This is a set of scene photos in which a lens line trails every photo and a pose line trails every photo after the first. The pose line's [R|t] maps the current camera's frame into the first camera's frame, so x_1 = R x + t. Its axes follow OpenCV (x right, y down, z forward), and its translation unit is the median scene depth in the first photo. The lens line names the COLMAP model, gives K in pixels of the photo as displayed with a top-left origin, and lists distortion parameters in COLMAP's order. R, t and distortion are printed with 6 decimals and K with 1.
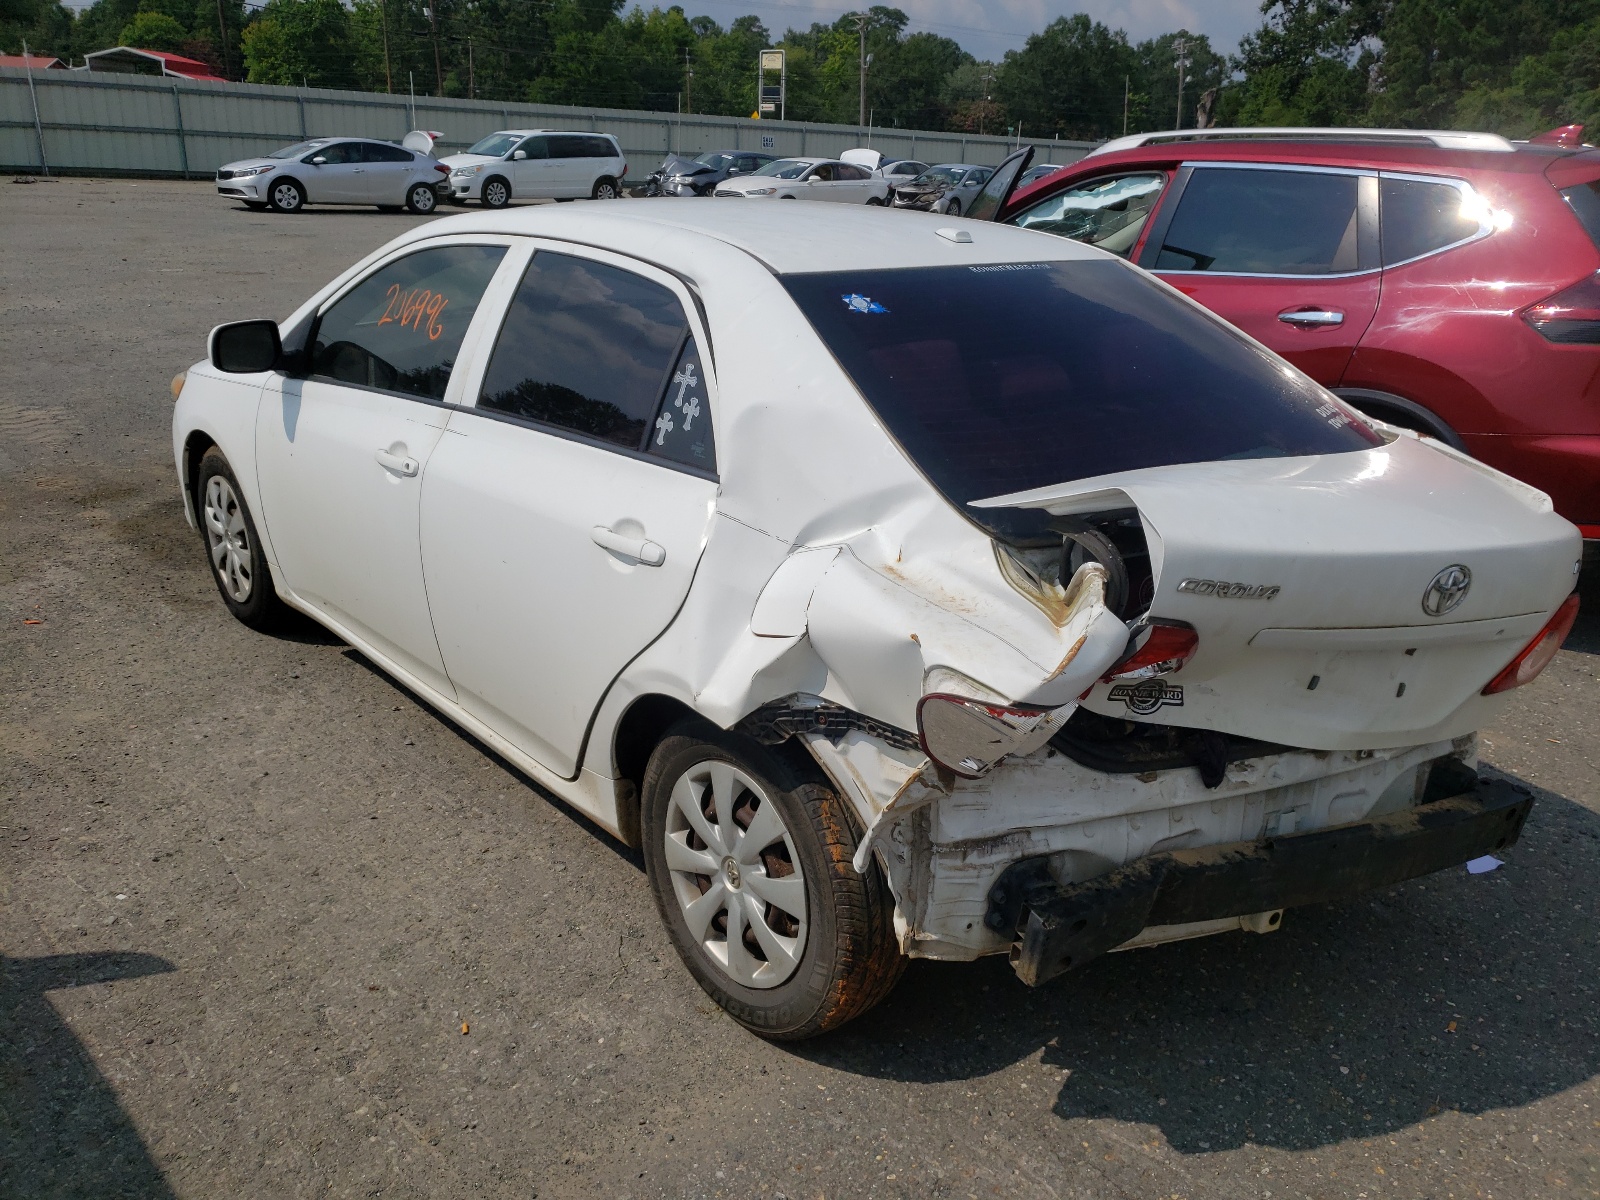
lens RADIAL K [[1291.2, 0, 758.6], [0, 1291.2, 426.6], [0, 0, 1]] dist [0.008527, -0.000853]
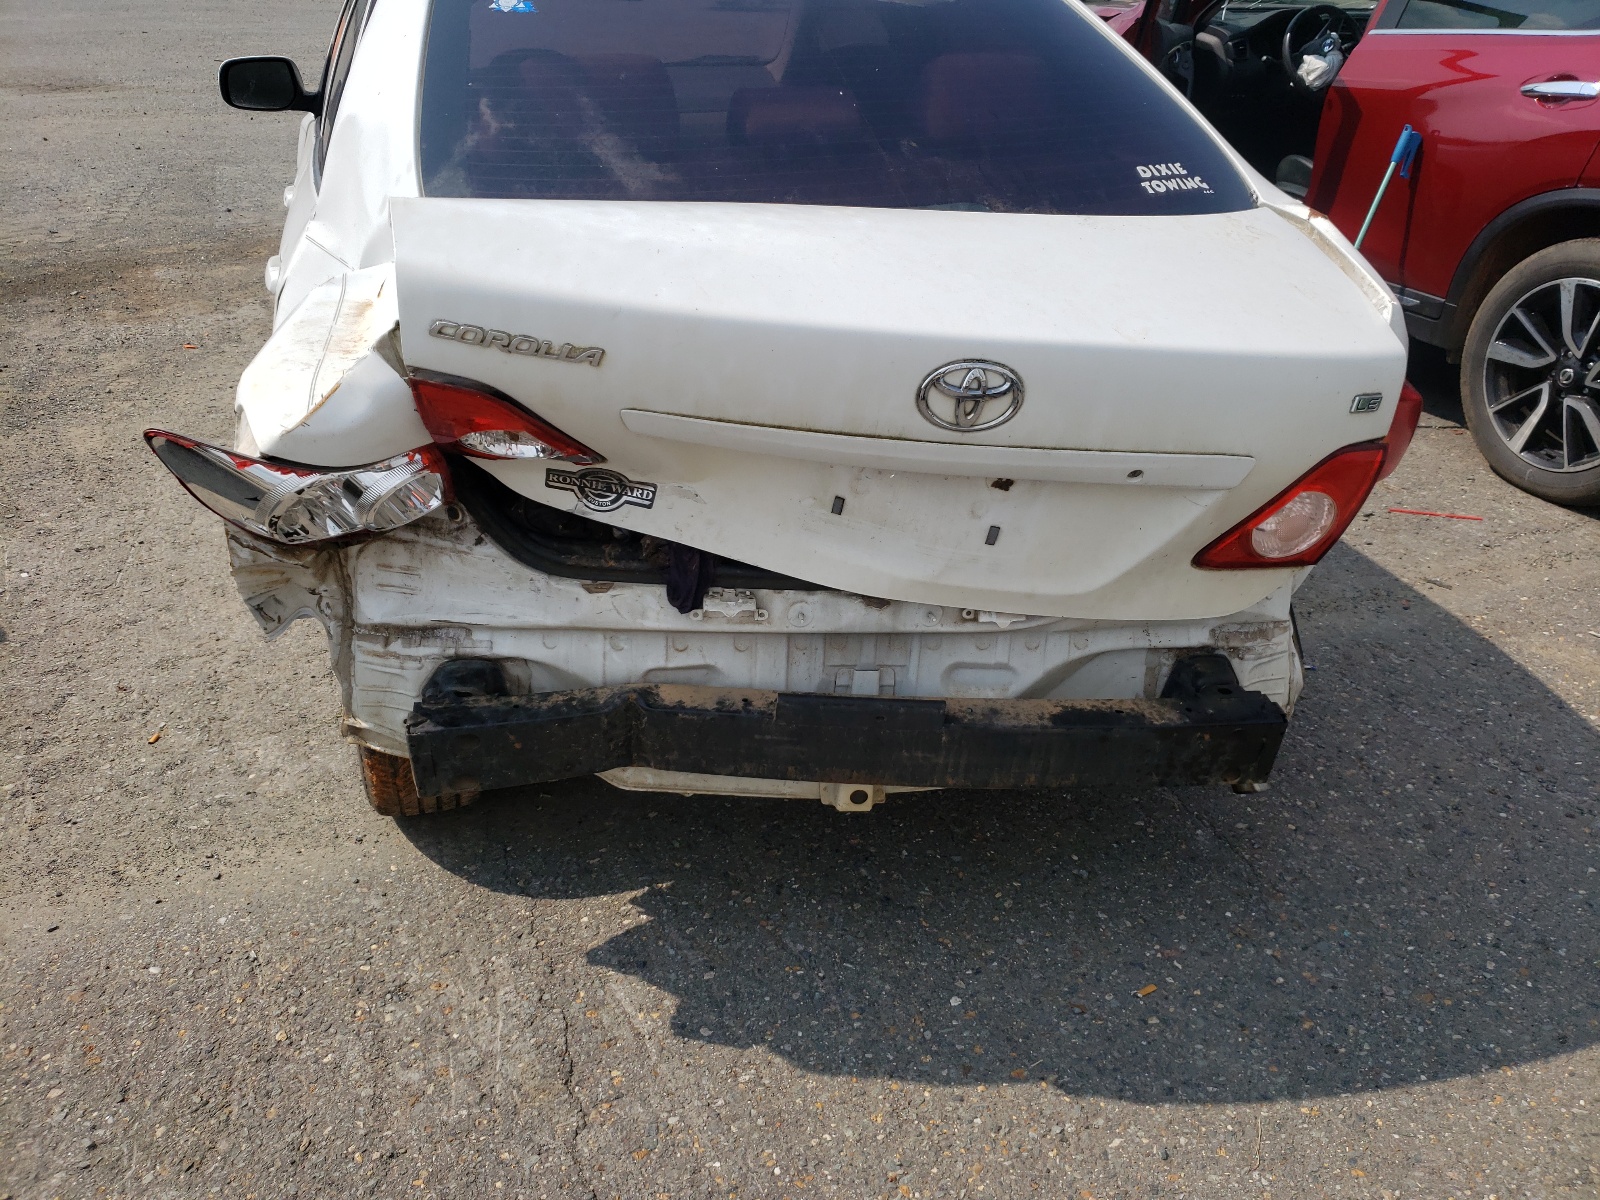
lens RADIAL K [[1291.9, 0, 795.1], [0, 1291.9, 459.5], [0, 0, 1]] dist [0.190662, -0.368184]
pose [[0.928342, 0.121066, -0.351460, 0.657600], [-0.063015, 0.983048, 0.172179, 0.041923], [0.366347, -0.137693, 0.920234, 0.290692]]
